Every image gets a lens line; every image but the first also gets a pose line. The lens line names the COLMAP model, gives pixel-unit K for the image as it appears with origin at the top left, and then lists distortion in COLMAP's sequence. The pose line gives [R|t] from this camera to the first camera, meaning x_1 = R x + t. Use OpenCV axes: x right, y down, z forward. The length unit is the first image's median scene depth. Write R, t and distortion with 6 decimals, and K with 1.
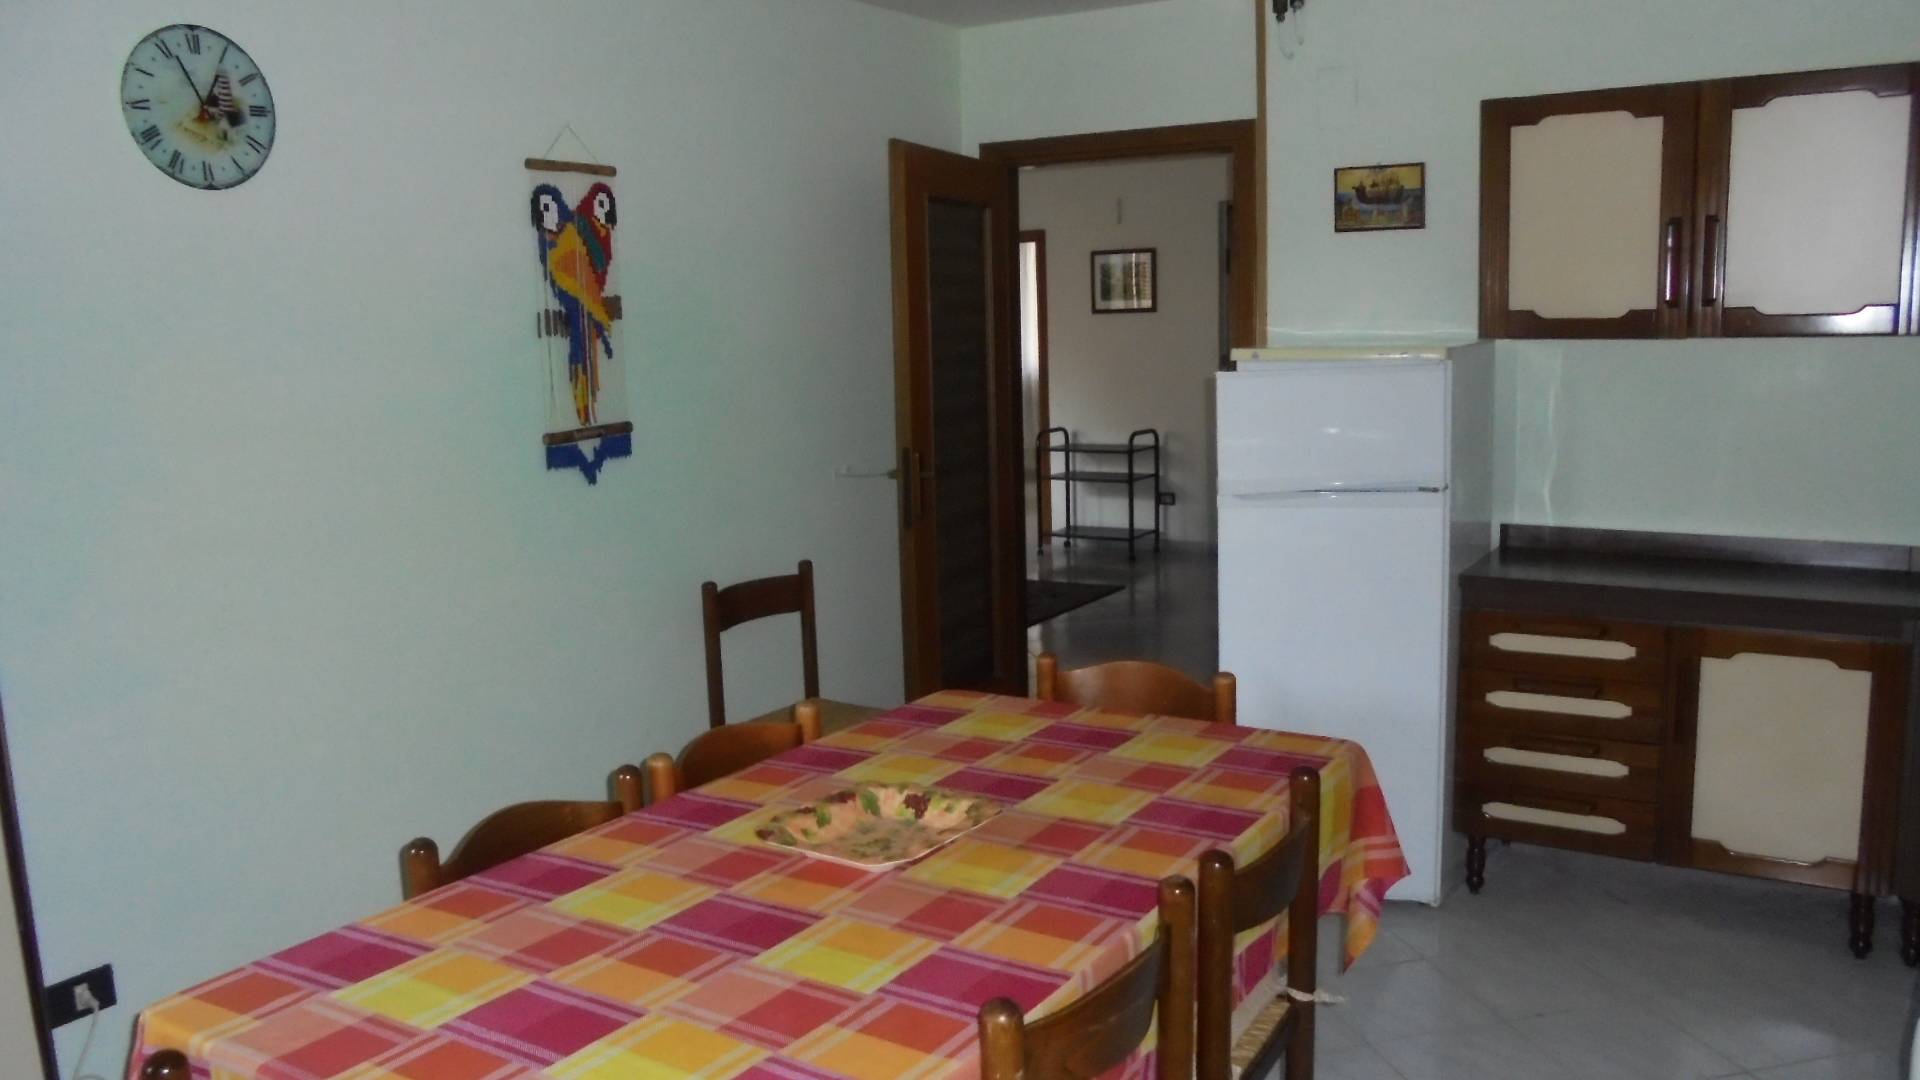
lens RADIAL K [[1490.3, 0, 960.0], [0, 1490.3, 540.0], [0, 0, 1]] dist [-0.000100, 0.000009]
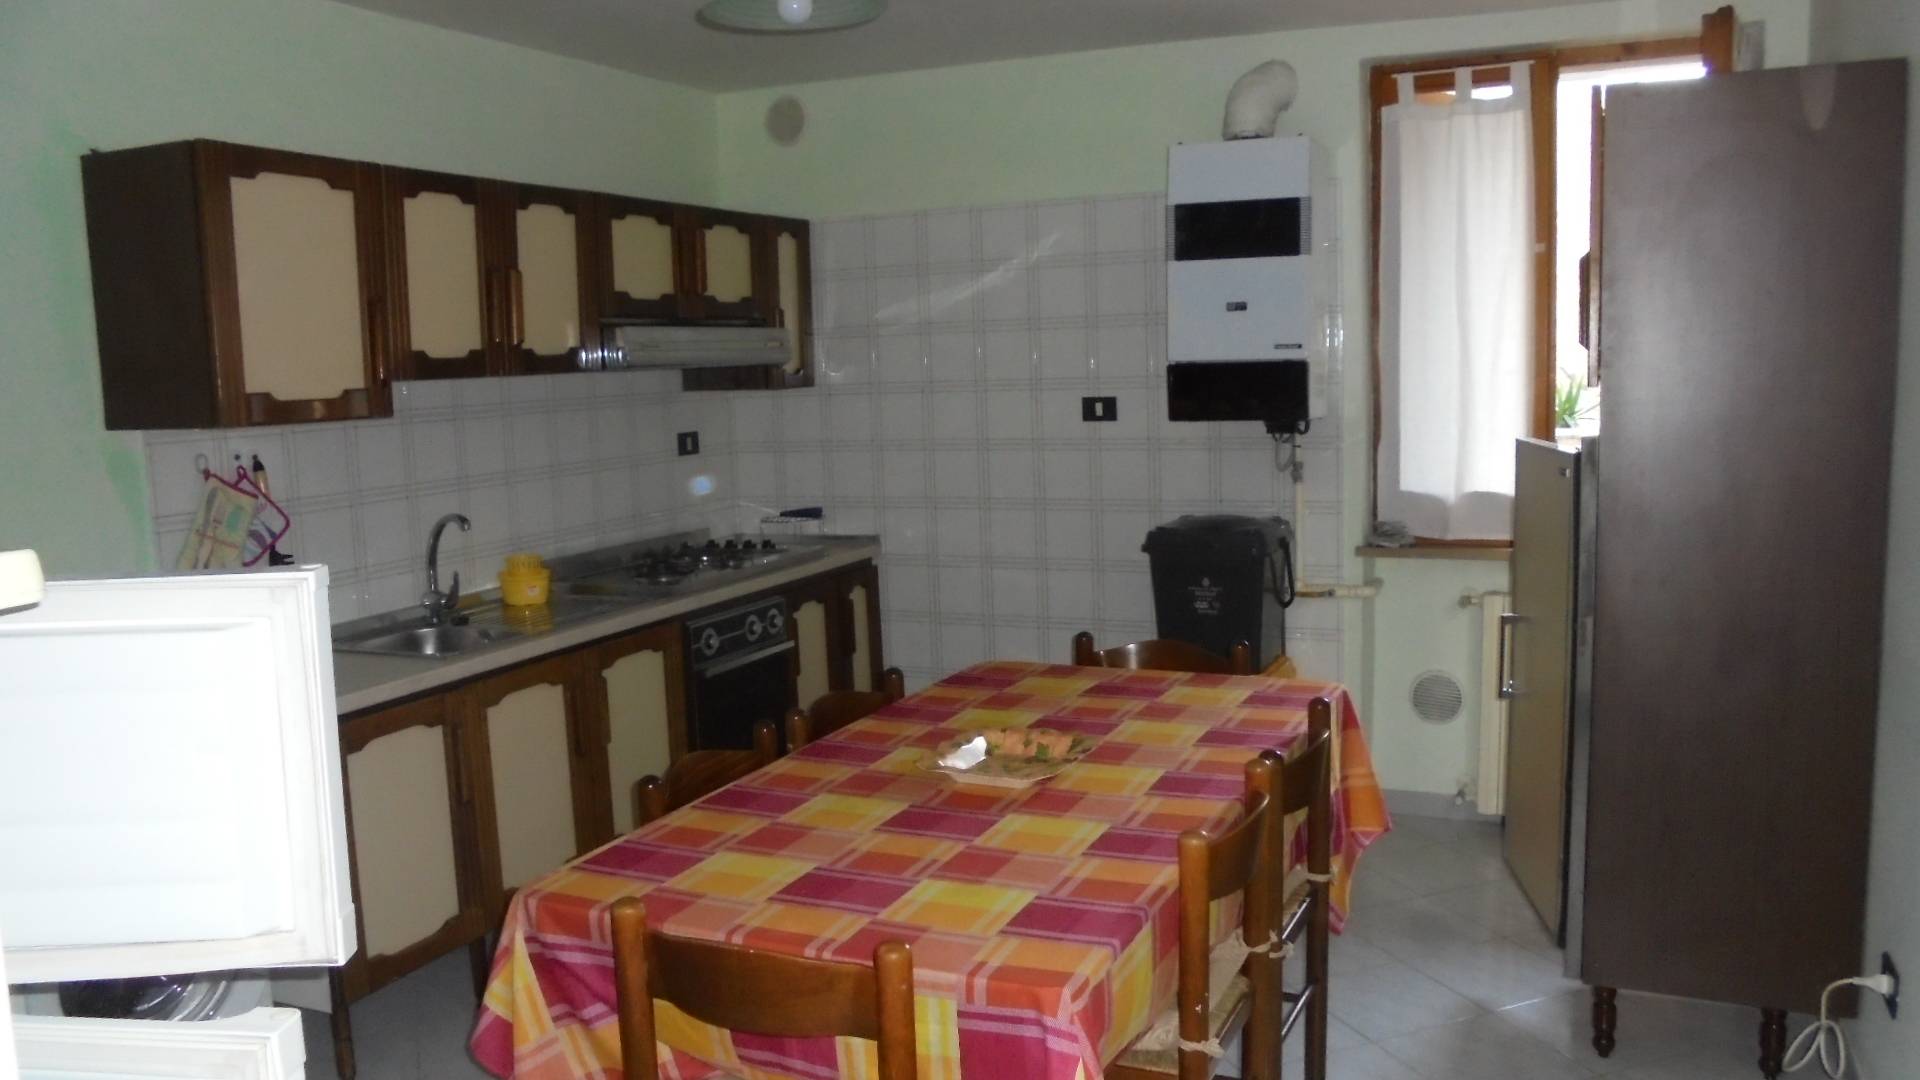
lens RADIAL K [[1490.3, 0, 960.0], [0, 1490.3, 540.0], [0, 0, 1]] dist [-0.000100, 0.000009]
pose [[-0.989240, 0.091283, -0.114334, 0.106771], [0.052235, 0.950340, 0.306797, -0.319893], [0.136661, 0.297524, -0.944883, 1.918071]]
